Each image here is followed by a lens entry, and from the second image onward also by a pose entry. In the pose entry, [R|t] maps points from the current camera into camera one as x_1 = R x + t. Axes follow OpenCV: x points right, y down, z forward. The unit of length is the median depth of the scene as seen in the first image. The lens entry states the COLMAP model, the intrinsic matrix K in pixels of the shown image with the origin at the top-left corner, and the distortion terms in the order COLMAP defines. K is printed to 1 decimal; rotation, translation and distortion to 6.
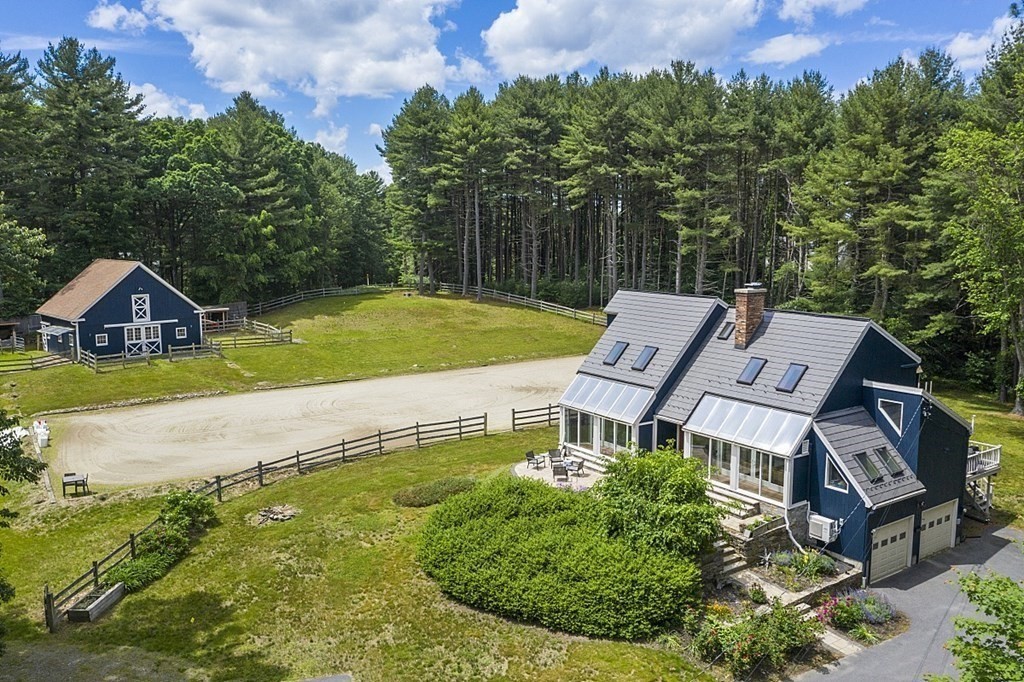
lens RADIAL K [[841.0, 0, 510.5], [0, 841.0, 343.8], [0, 0, 1]] dist [0.021195, -0.001718]
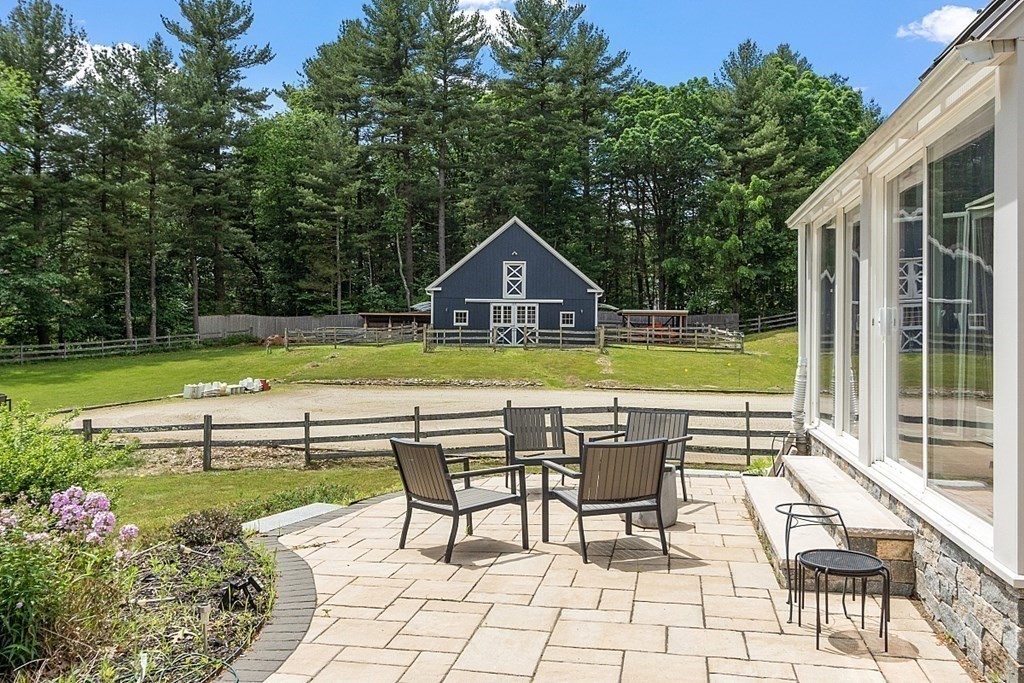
lens RADIAL K [[856.6, 0, 502.2], [0, 856.6, 330.7], [0, 0, 1]] dist [-0.001309, -0.018294]
pose [[0.688282, 0.007174, -0.725407, 0.132519], [-0.114284, 0.988537, -0.098659, 0.107087], [0.716384, 0.150808, 0.681212, 0.695731]]
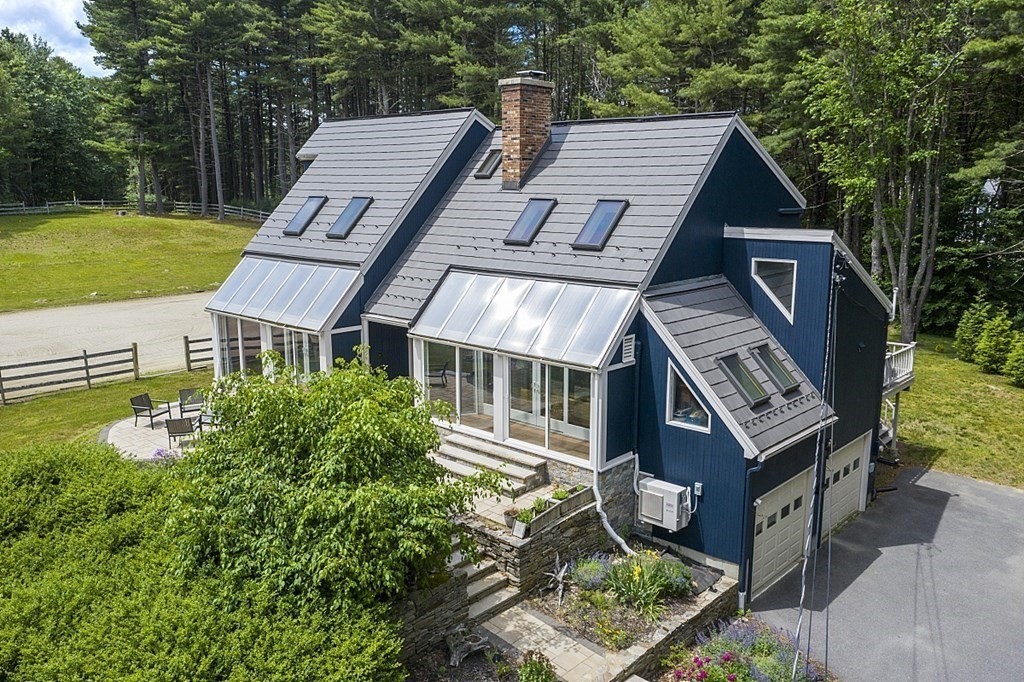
lens RADIAL K [[841.0, 0, 513.5], [0, 841.0, 342.7], [0, 0, 1]] dist [0.021195, -0.001718]
pose [[0.976085, -0.041448, 0.213401, 0.115670], [0.030687, 0.998096, 0.053495, 0.059758], [-0.215212, -0.045667, 0.975499, 0.346337]]
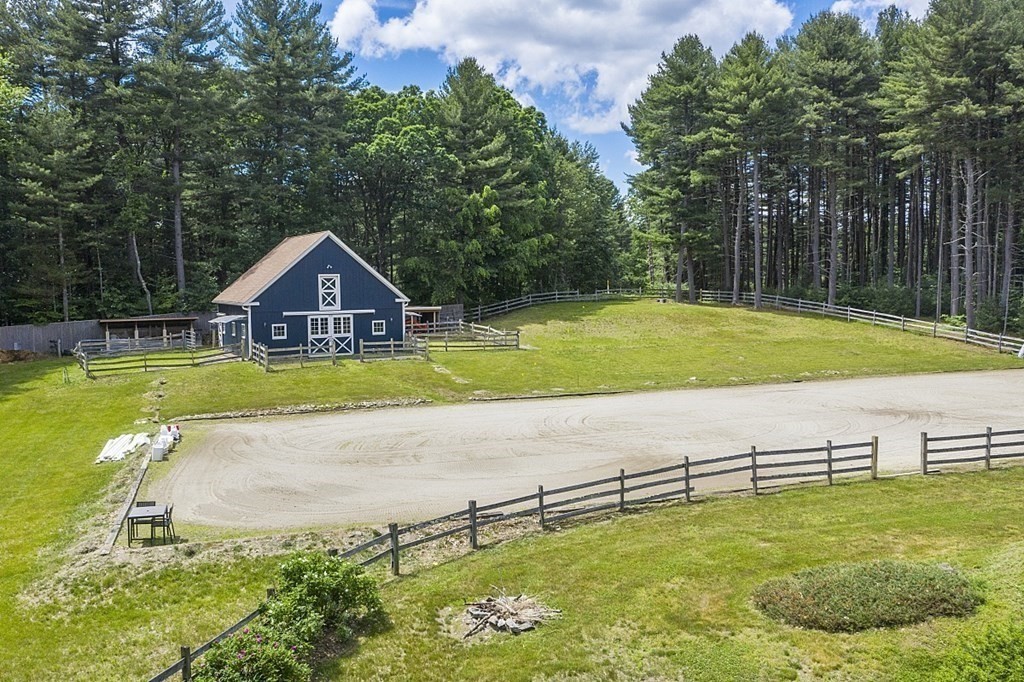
lens RADIAL K [[856.6, 0, 503.8], [0, 856.6, 338.4], [0, 0, 1]] dist [-0.001309, -0.018294]
pose [[0.966507, 0.007935, -0.256516, -0.125150], [-0.025435, 0.997563, -0.064975, 0.063908], [0.255375, 0.069323, 0.964354, 0.424728]]
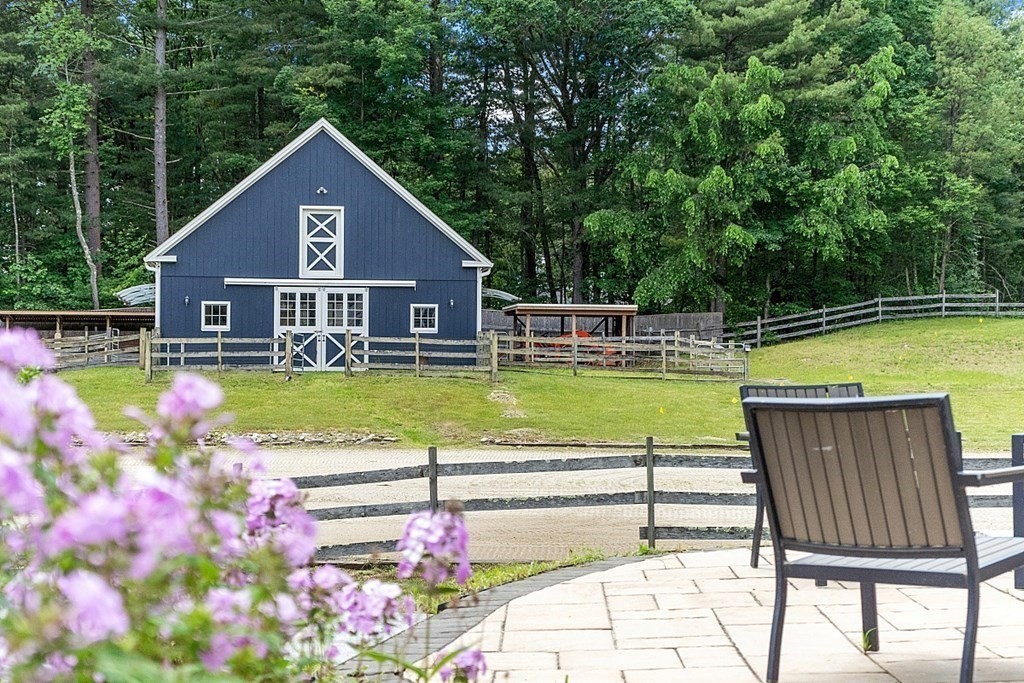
lens RADIAL K [[1590.9, 0, 512.4], [0, 1590.9, 341.5], [0, 0, 1]] dist [0.025099, 0.000000]
pose [[0.804113, -0.003052, -0.594469, 0.075703], [-0.091246, 0.987504, -0.128494, 0.120474], [0.587433, 0.157566, 0.793786, 0.694531]]
